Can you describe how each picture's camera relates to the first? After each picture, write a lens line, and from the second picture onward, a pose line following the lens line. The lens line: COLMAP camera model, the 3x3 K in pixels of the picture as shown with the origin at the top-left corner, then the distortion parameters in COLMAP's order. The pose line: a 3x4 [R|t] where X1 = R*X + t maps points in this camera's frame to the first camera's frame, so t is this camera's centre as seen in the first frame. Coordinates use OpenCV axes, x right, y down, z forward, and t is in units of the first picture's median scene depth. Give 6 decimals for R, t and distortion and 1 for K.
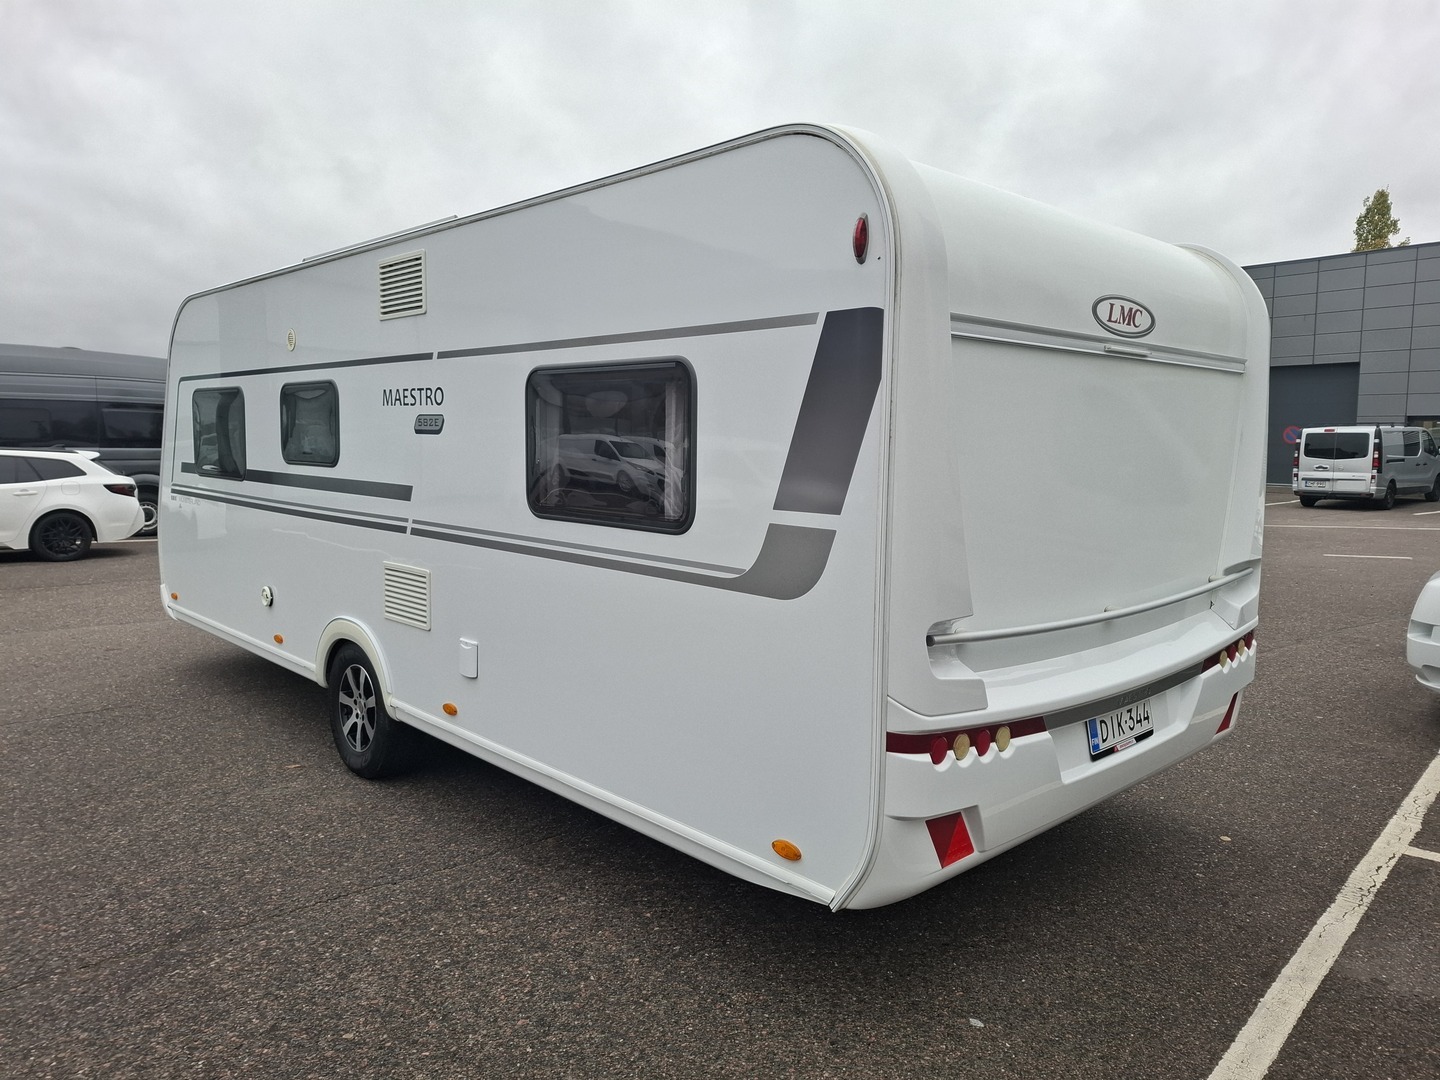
lens RADIAL K [[1006.0, 0, 682.3], [0, 1006.0, 521.9], [0, 0, 1]] dist [0.110928, -0.093383]
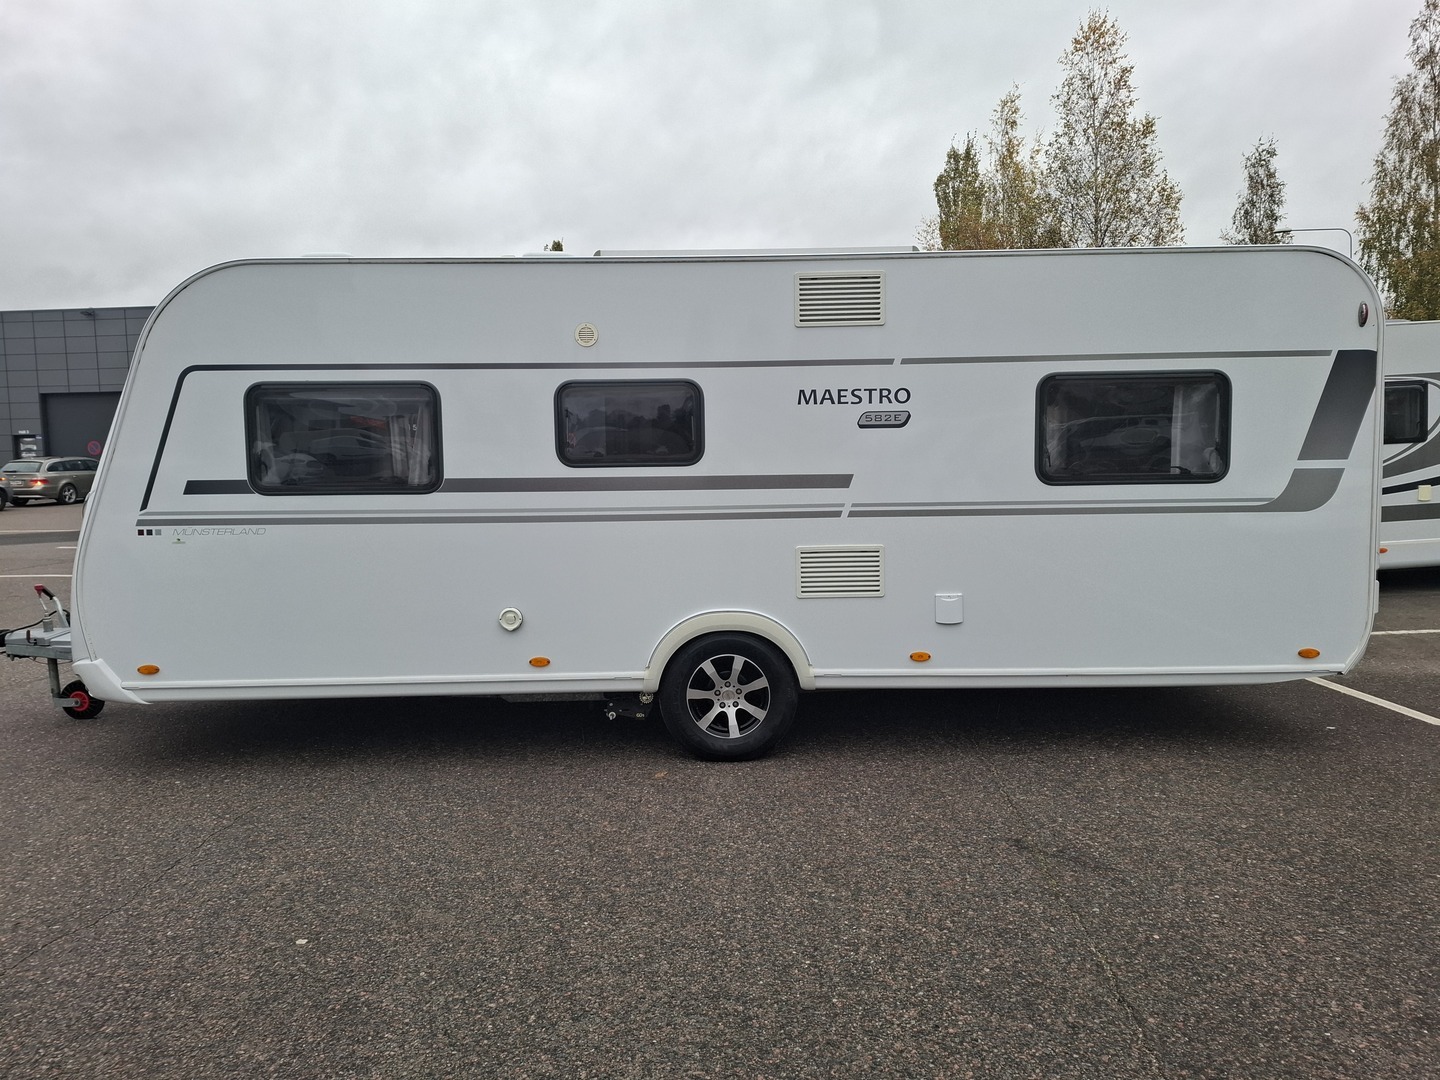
lens RADIAL K [[1015.0, 0, 725.9], [0, 1015.0, 511.9], [0, 0, 1]] dist [0.113124, -0.123411]
pose [[0.665713, -0.074696, 0.742460, -1.248013], [0.086303, 0.996008, 0.022823, -0.032690], [-0.741200, 0.048883, 0.669502, 0.351092]]
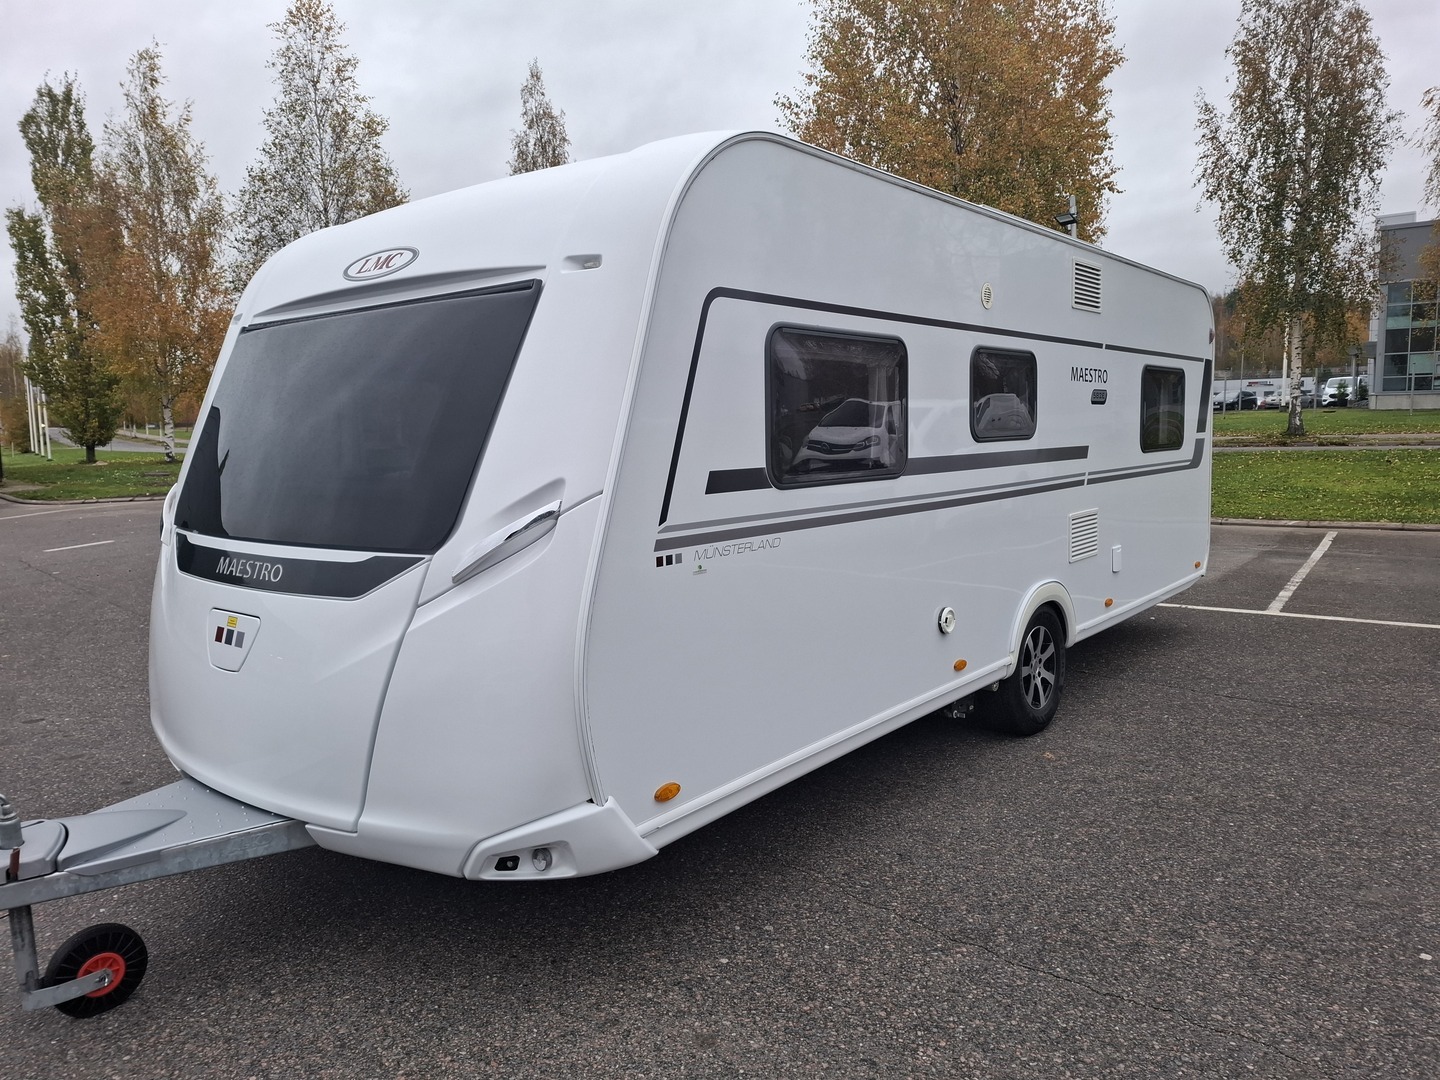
lens RADIAL K [[1015.0, 0, 725.9], [0, 1015.0, 511.9], [0, 0, 1]] dist [0.113124, -0.123411]
pose [[-0.175350, -0.092146, 0.980184, -1.490606], [0.099392, 0.988867, 0.110743, -0.144685], [-0.979476, 0.116841, -0.164239, 1.708949]]
